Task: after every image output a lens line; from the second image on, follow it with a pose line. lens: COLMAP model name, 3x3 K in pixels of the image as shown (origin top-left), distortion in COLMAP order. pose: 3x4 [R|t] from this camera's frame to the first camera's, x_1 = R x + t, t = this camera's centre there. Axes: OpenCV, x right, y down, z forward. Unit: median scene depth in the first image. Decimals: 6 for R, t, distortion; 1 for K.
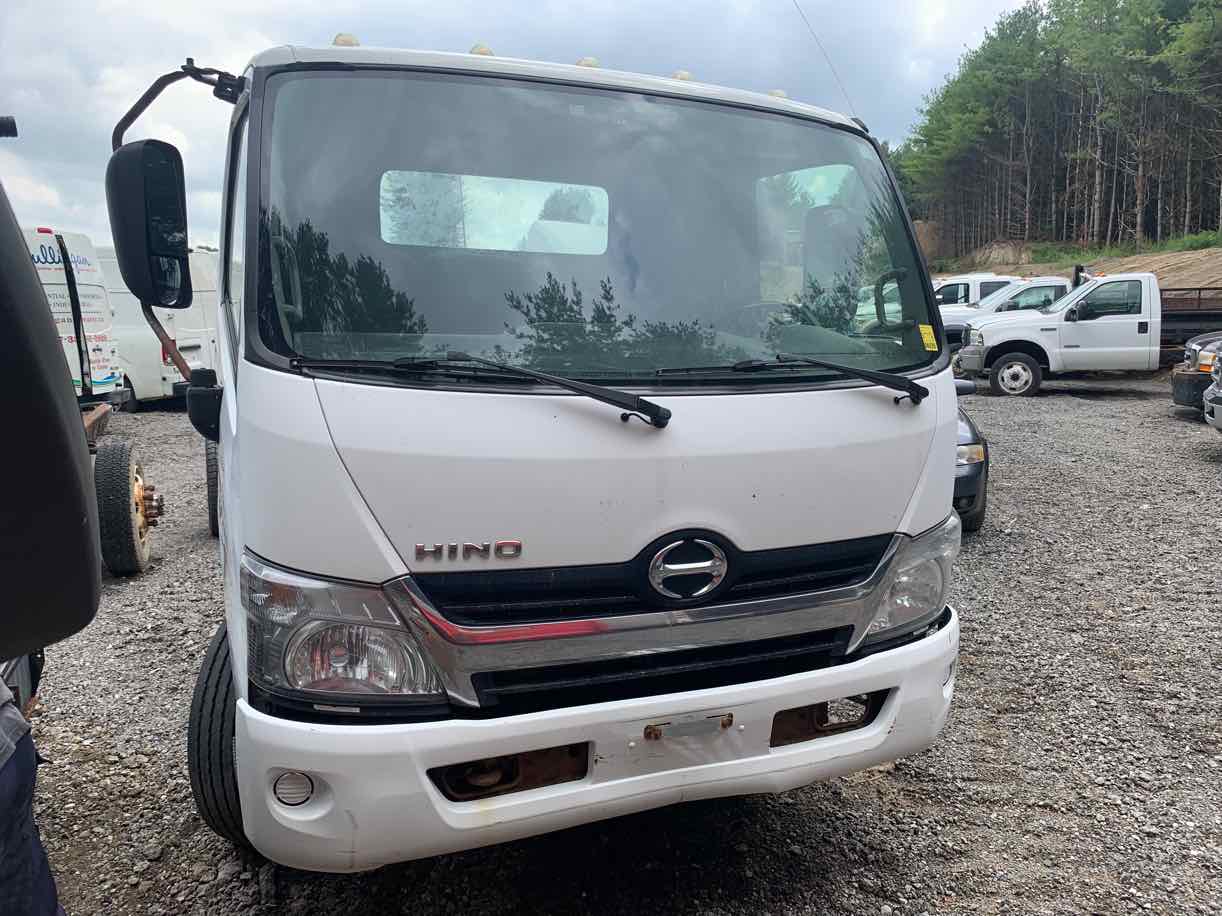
lens RADIAL K [[936.4, 0, 614.9], [0, 936.4, 454.3], [0, 0, 1]] dist [-0.005384, -0.011200]
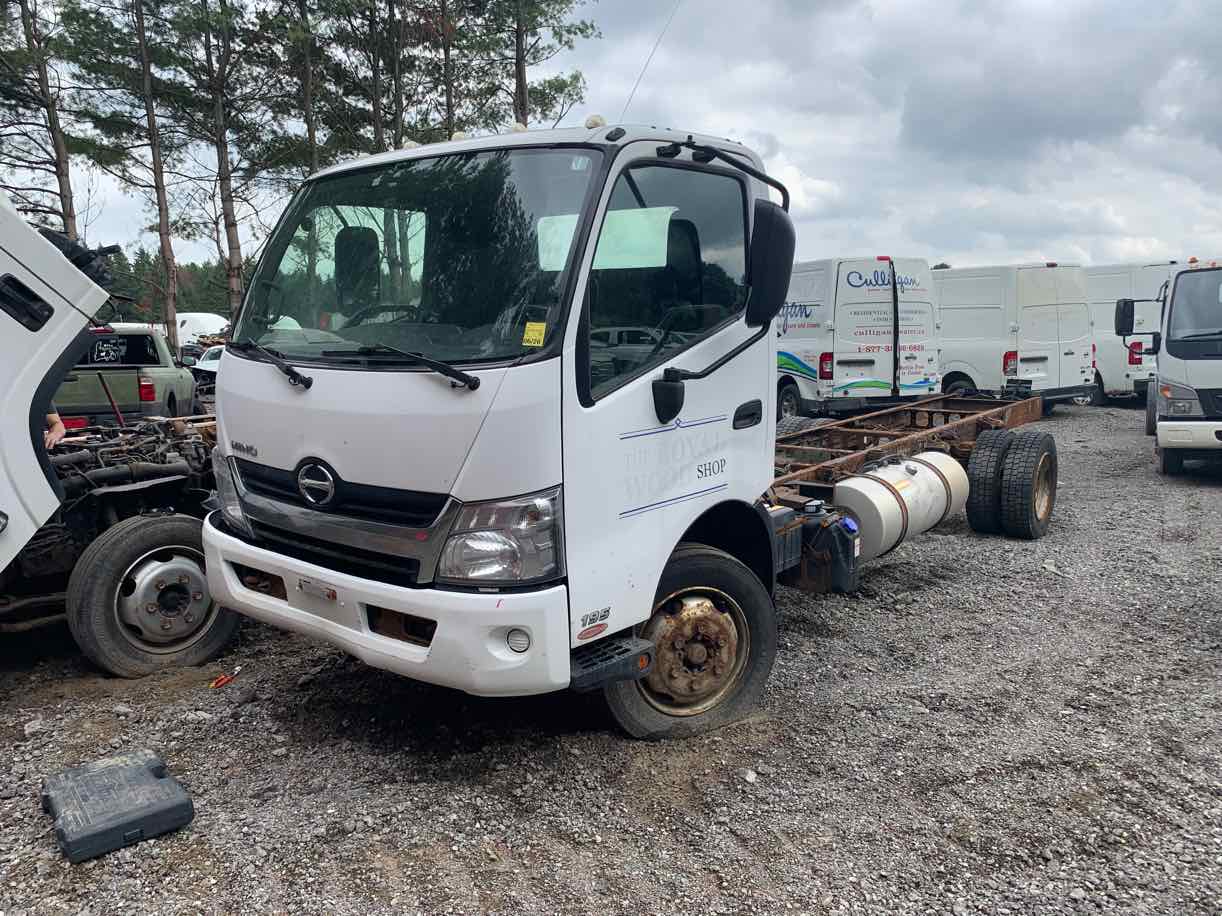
lens RADIAL K [[936.4, 0, 614.4], [0, 936.4, 459.6], [0, 0, 1]] dist [-0.005384, -0.011200]
pose [[0.475307, 0.111075, -0.872780, 1.498536], [-0.120596, 0.990861, 0.060428, -0.062011], [0.871516, 0.076532, 0.484359, 0.625156]]
